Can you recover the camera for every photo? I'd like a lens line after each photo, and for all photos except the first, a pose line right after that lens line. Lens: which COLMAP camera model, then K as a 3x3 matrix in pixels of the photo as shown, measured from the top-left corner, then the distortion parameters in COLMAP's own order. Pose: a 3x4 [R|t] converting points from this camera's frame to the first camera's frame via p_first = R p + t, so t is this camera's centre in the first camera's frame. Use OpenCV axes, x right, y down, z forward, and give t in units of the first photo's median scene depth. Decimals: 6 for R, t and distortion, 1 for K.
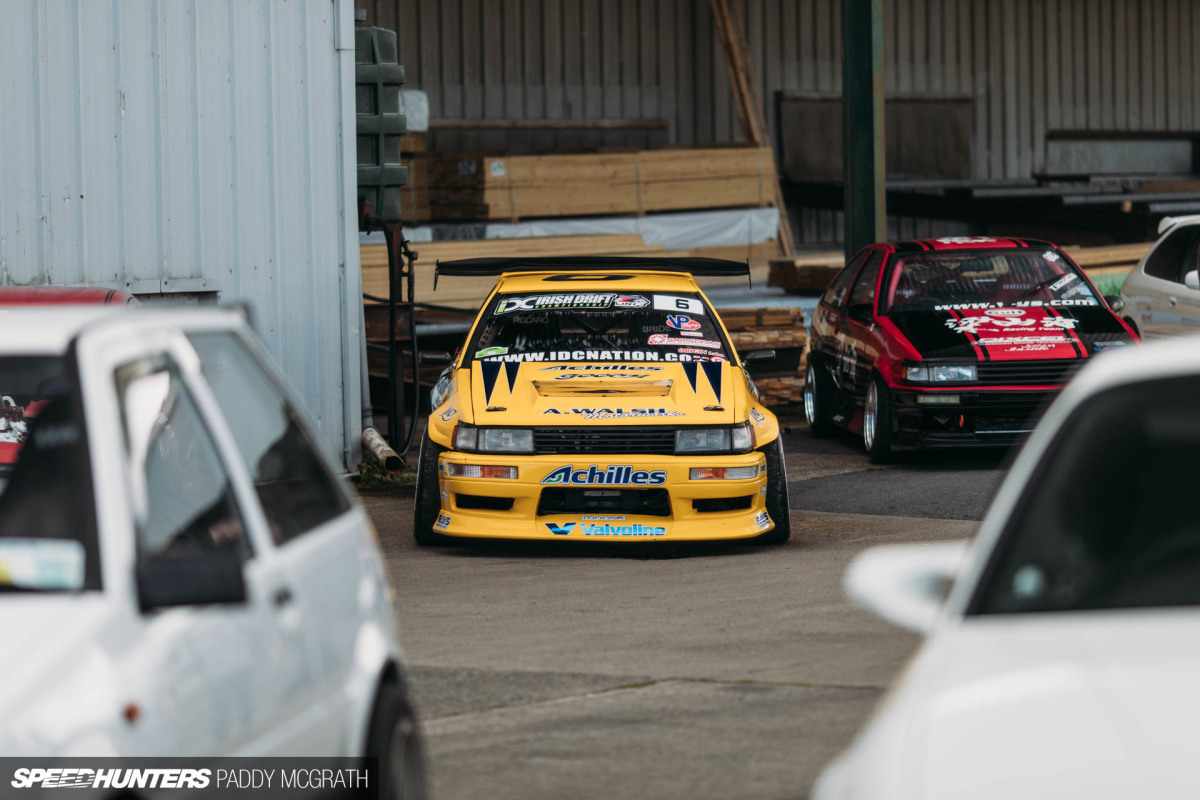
lens RADIAL K [[4705.8, 0, 600.0], [0, 4705.8, 399.6], [0, 0, 1]] dist [-0.112060, 0.000000]
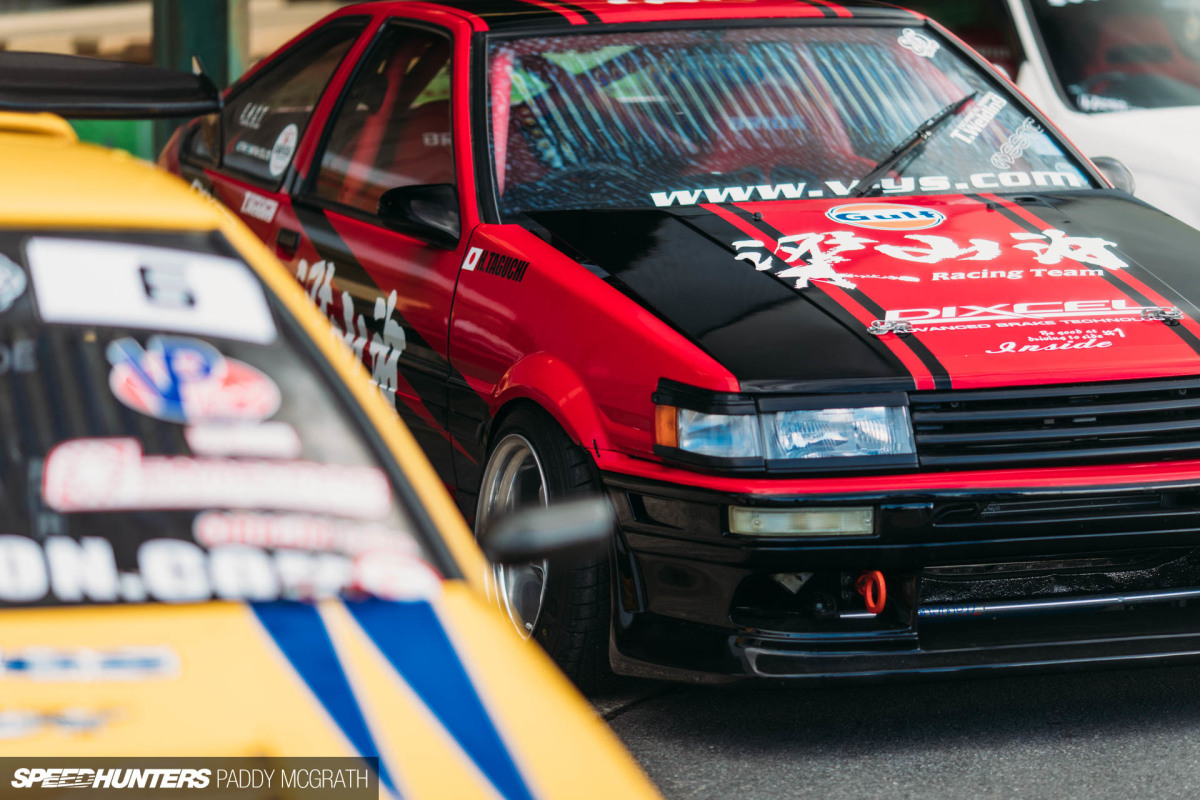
lens RADIAL K [[4705.8, 0, 600.0], [0, 4705.8, 400.0], [0, 0, 1]] dist [-0.112060, 0.000000]
pose [[0.970104, -0.014793, 0.242236, -0.013972], [0.002216, 0.998639, 0.052111, -0.023665], [-0.242678, -0.050016, 0.968817, 0.707916]]
